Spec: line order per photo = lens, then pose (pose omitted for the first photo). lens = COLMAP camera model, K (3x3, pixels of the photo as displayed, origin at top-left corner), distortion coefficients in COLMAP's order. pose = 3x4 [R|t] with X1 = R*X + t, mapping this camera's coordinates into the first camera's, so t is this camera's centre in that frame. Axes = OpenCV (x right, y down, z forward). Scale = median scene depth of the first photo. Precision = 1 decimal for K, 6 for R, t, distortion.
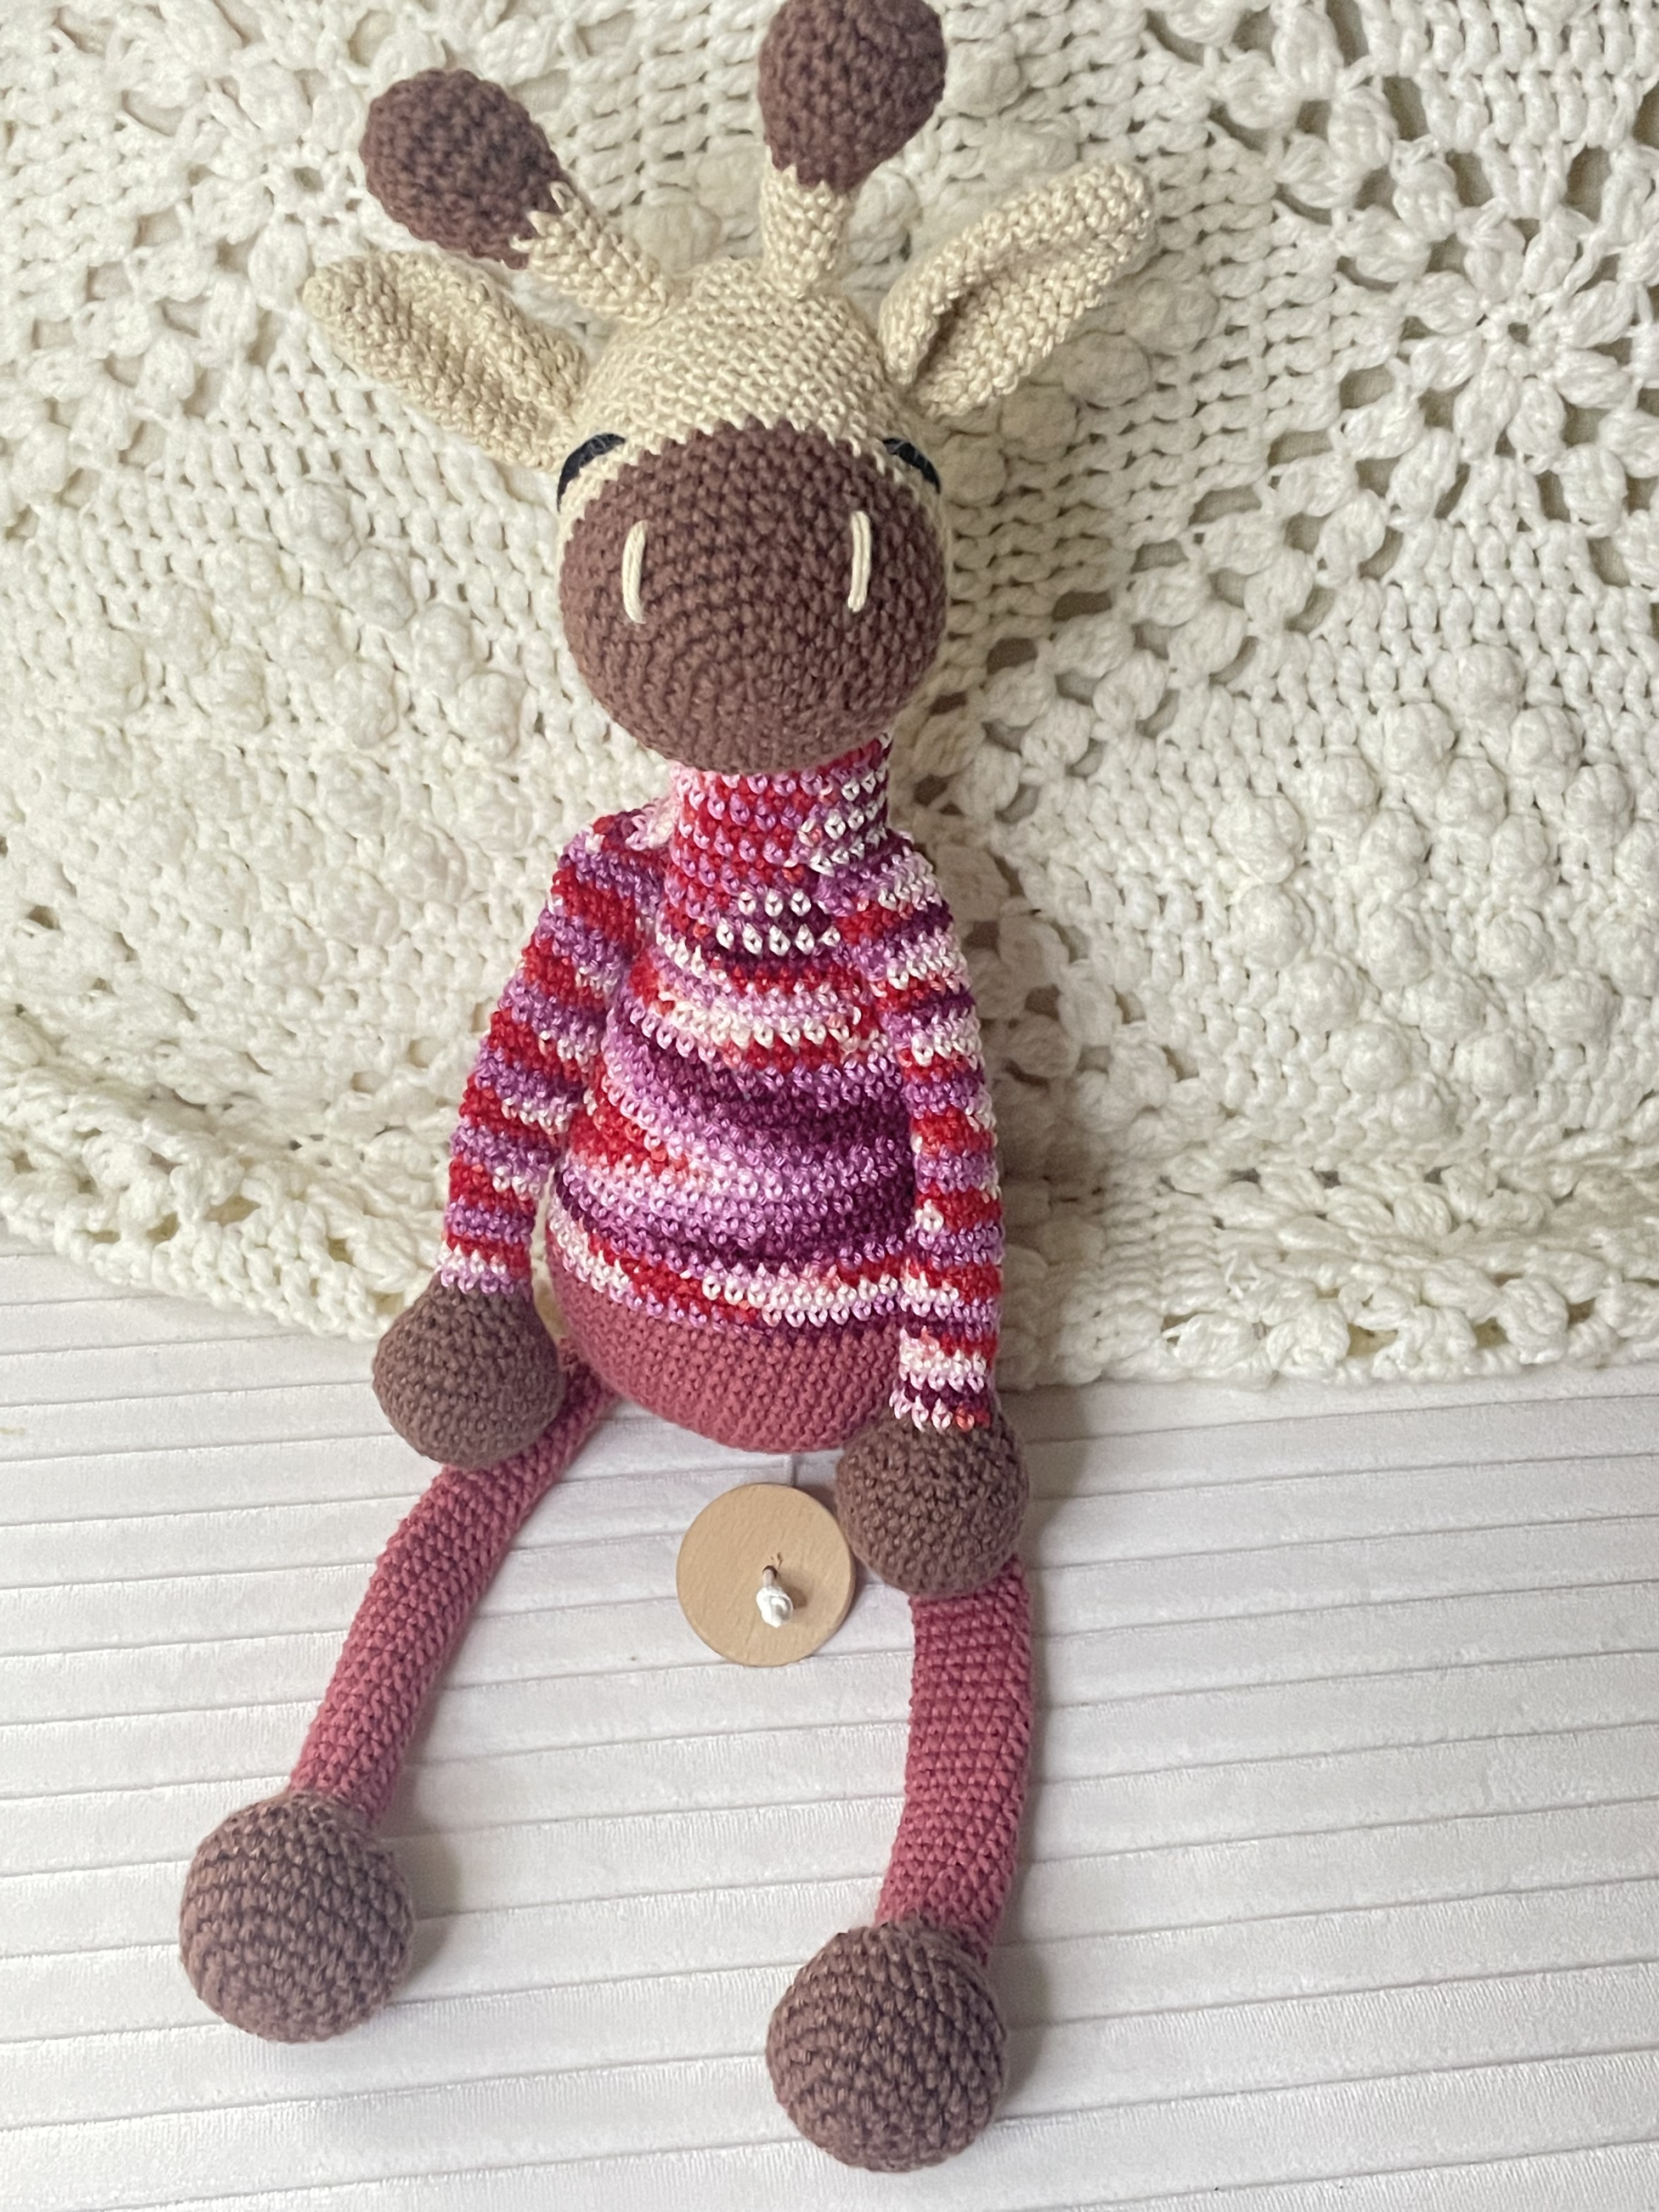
lens RADIAL K [[2634.2, 0, 820.9], [0, 2634.2, 1152.0], [0, 0, 1]] dist [0.087977, -0.099313]
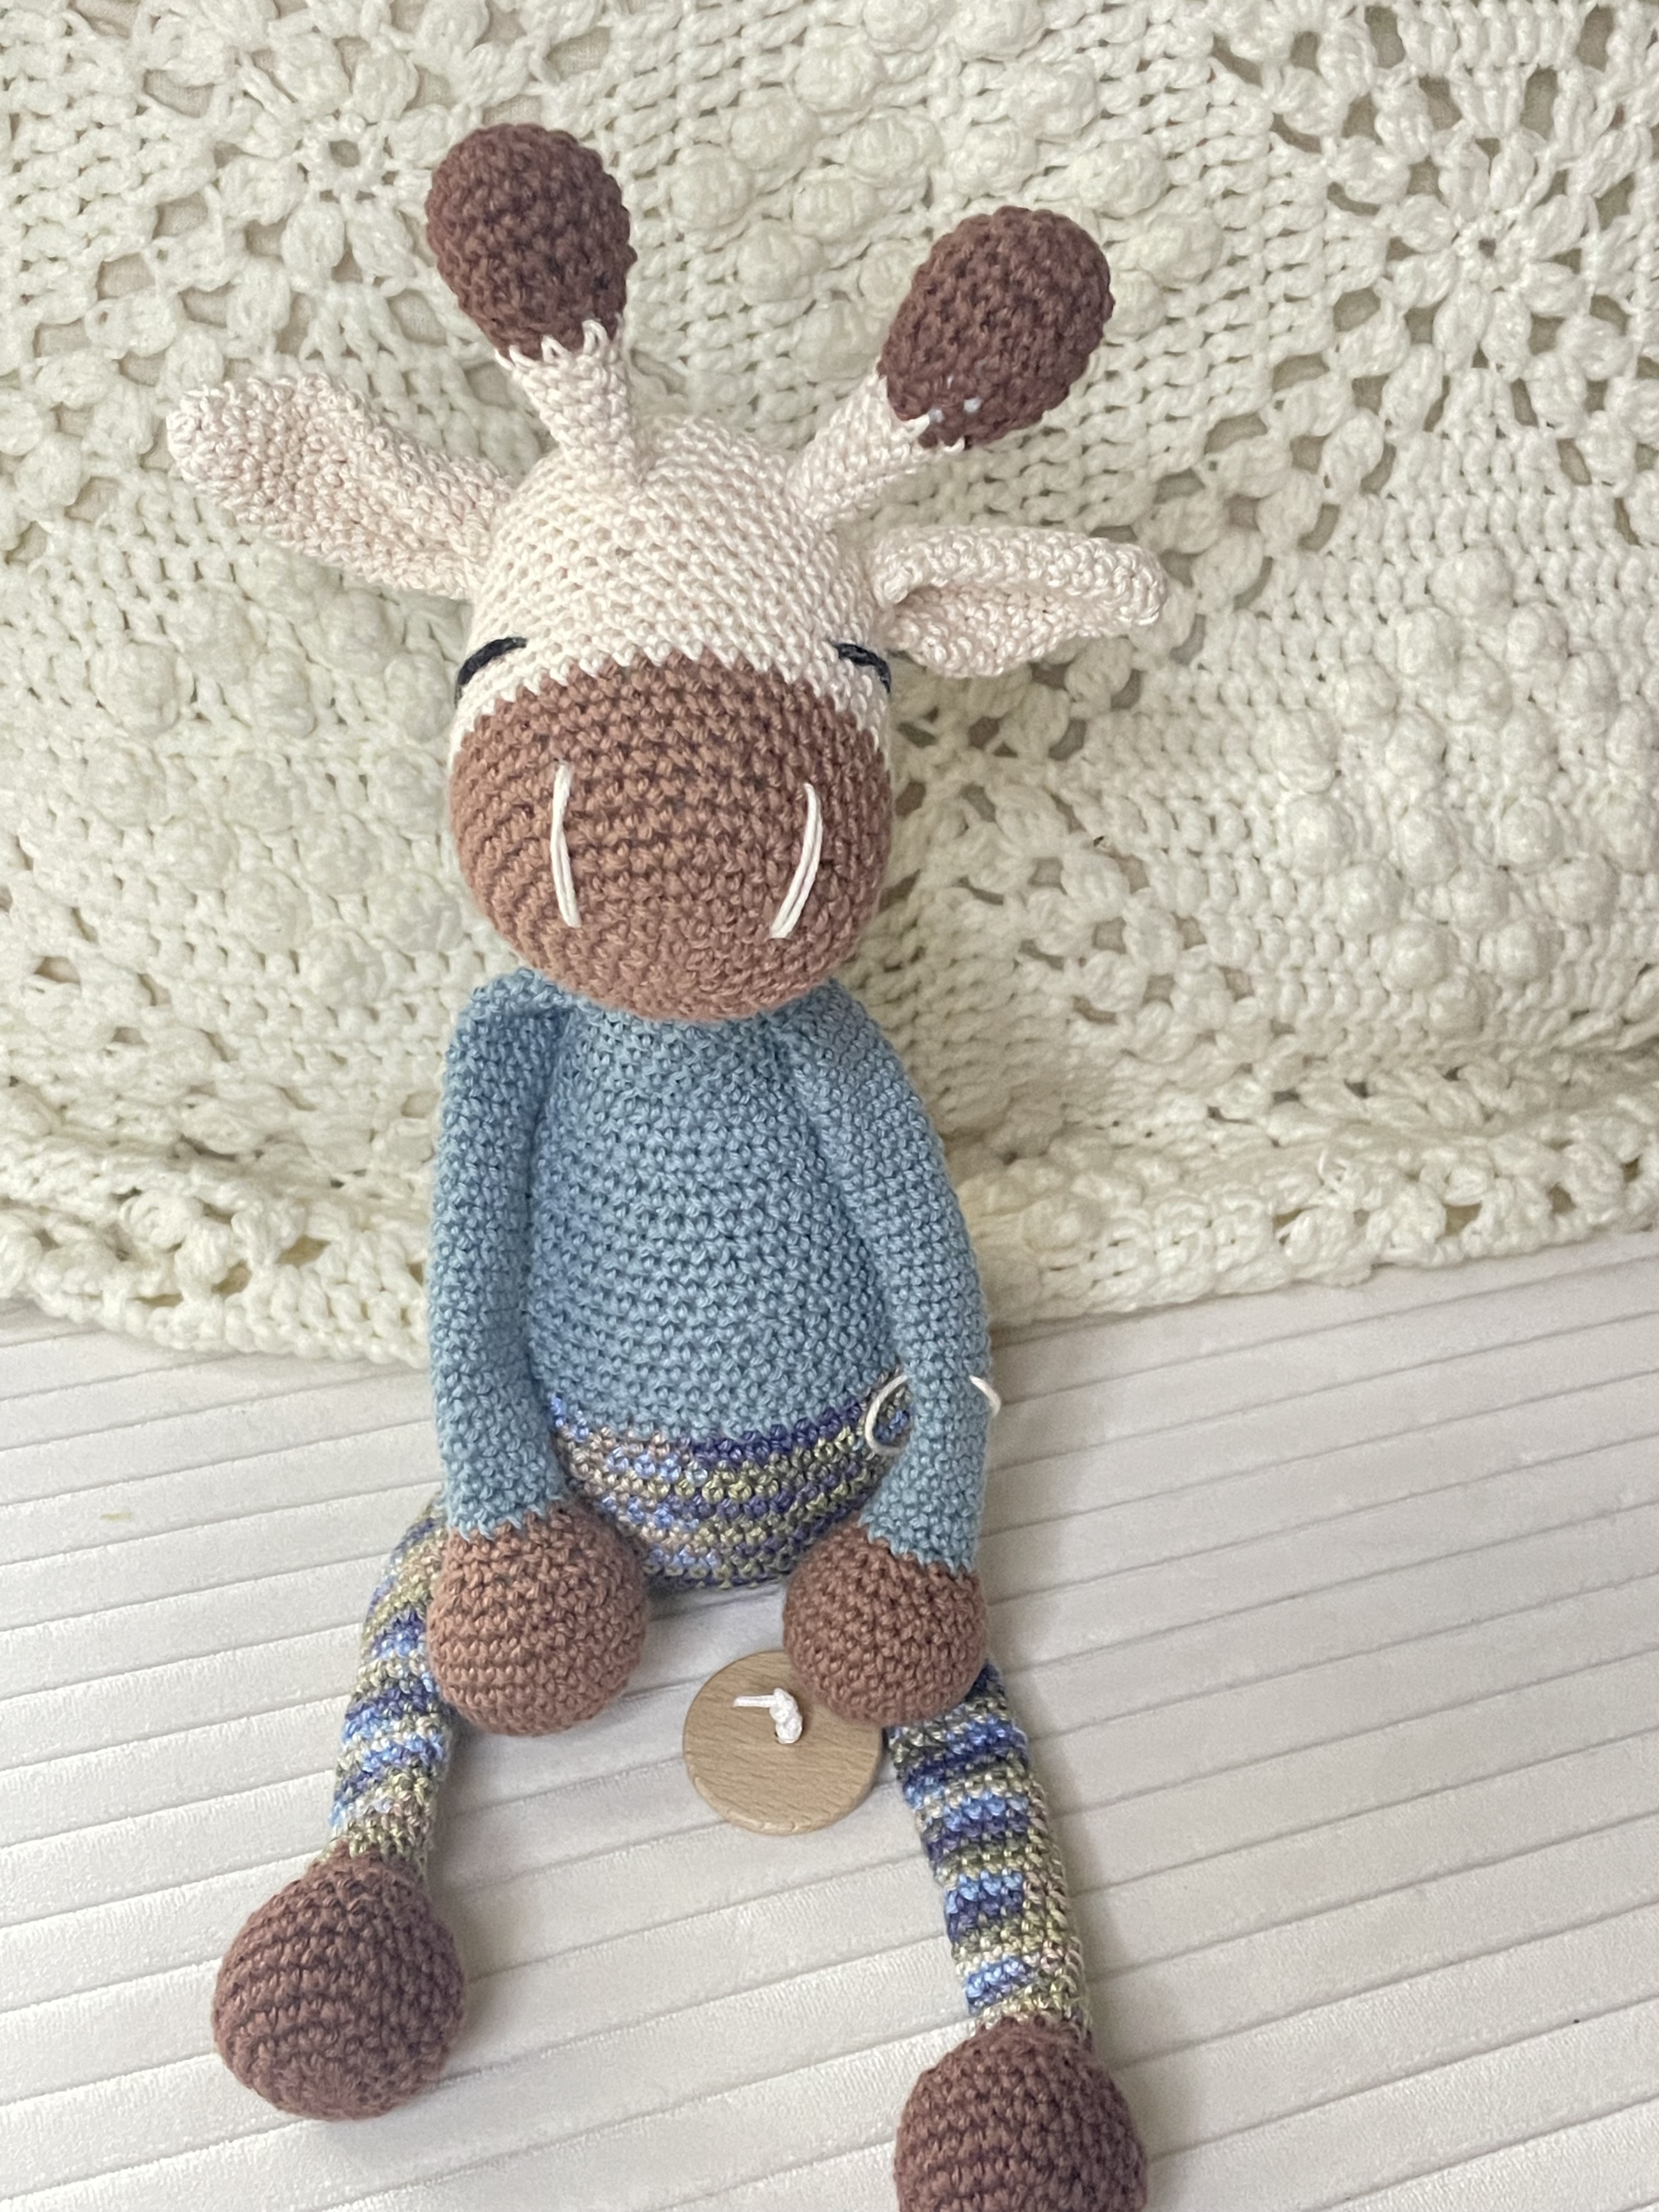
lens RADIAL K [[2634.2, 0, 820.9], [0, 2634.2, 1152.0], [0, 0, 1]] dist [0.087977, -0.099313]
pose [[0.972109, -0.121846, 0.200394, -0.242889], [0.135434, 0.989230, -0.055505, 0.069052], [-0.191473, 0.081097, 0.978142, 0.038539]]
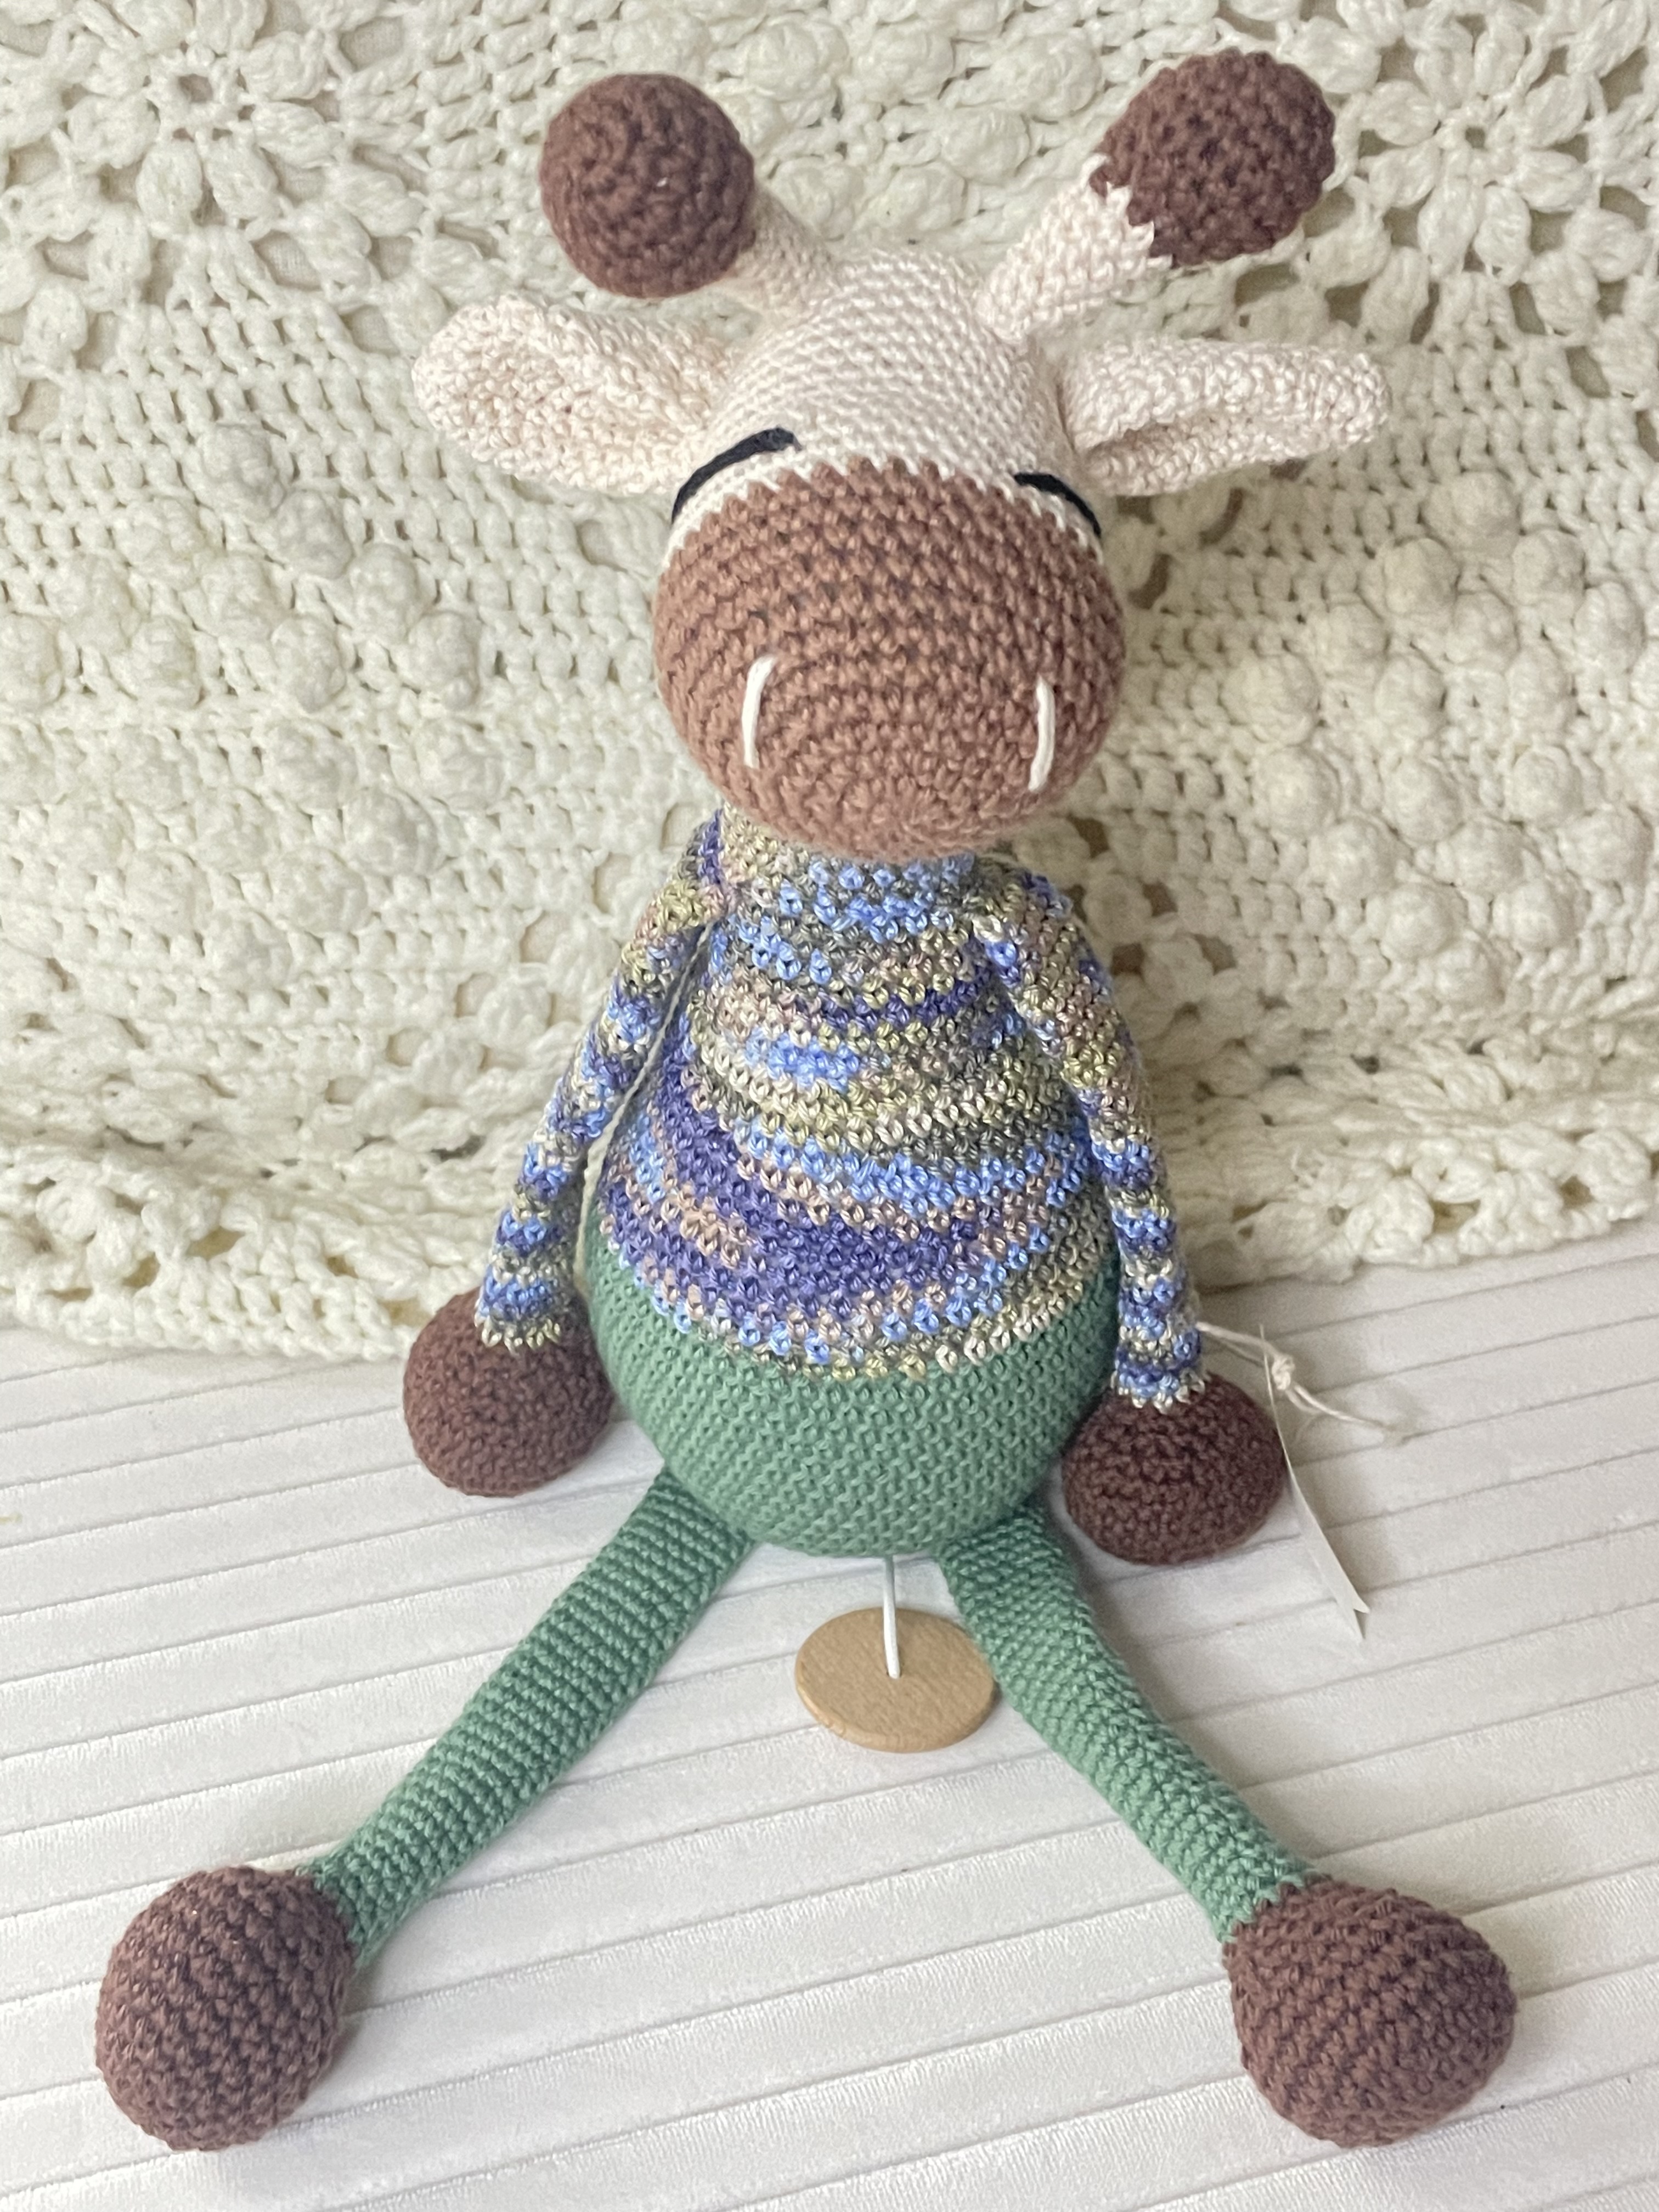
lens RADIAL K [[2634.2, 0, 820.9], [0, 2634.2, 1152.0], [0, 0, 1]] dist [0.087977, -0.099313]
pose [[0.987704, -0.128549, 0.088971, -0.099866], [0.133661, 0.989550, -0.054088, 0.072103], [-0.081088, 0.065315, 0.994565, 0.081238]]
